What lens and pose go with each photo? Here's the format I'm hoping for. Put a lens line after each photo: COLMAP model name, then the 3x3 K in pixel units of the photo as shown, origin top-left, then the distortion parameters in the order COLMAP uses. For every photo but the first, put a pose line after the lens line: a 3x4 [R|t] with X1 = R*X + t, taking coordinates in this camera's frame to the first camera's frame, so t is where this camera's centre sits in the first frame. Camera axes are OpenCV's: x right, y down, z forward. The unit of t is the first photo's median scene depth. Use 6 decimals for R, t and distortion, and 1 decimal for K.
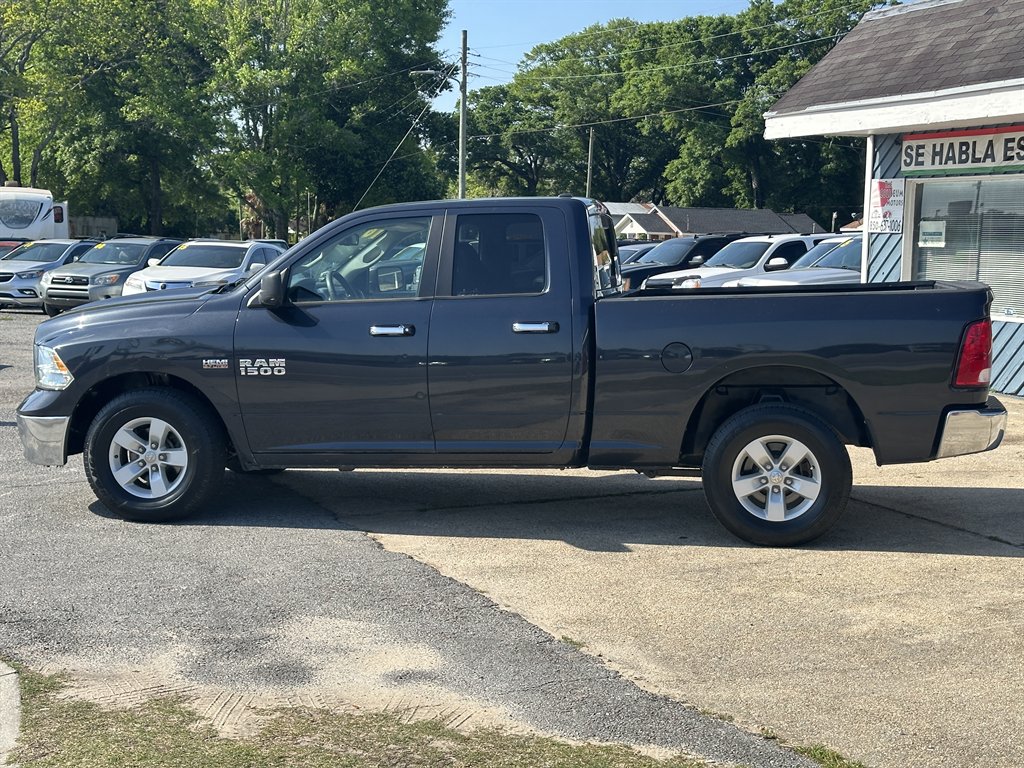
lens RADIAL K [[1434.3, 0, 512.0], [0, 1434.3, 384.0], [0, 0, 1]] dist [0.223557, -0.489258]
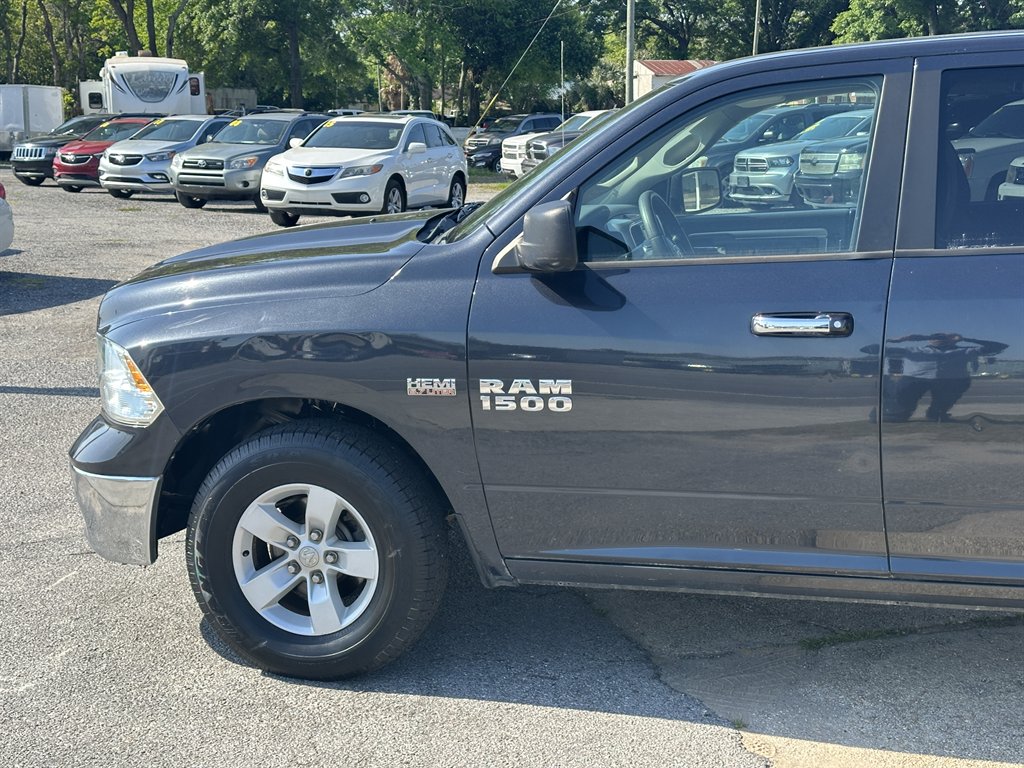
lens RADIAL K [[1434.3, 0, 512.0], [0, 1434.3, 384.0], [0, 0, 1]] dist [0.223557, -0.489258]
pose [[0.995538, 0.002776, -0.094316, -0.041321], [0.005739, 0.995935, 0.089895, -0.018909], [0.094182, -0.090035, 0.991475, 0.161274]]
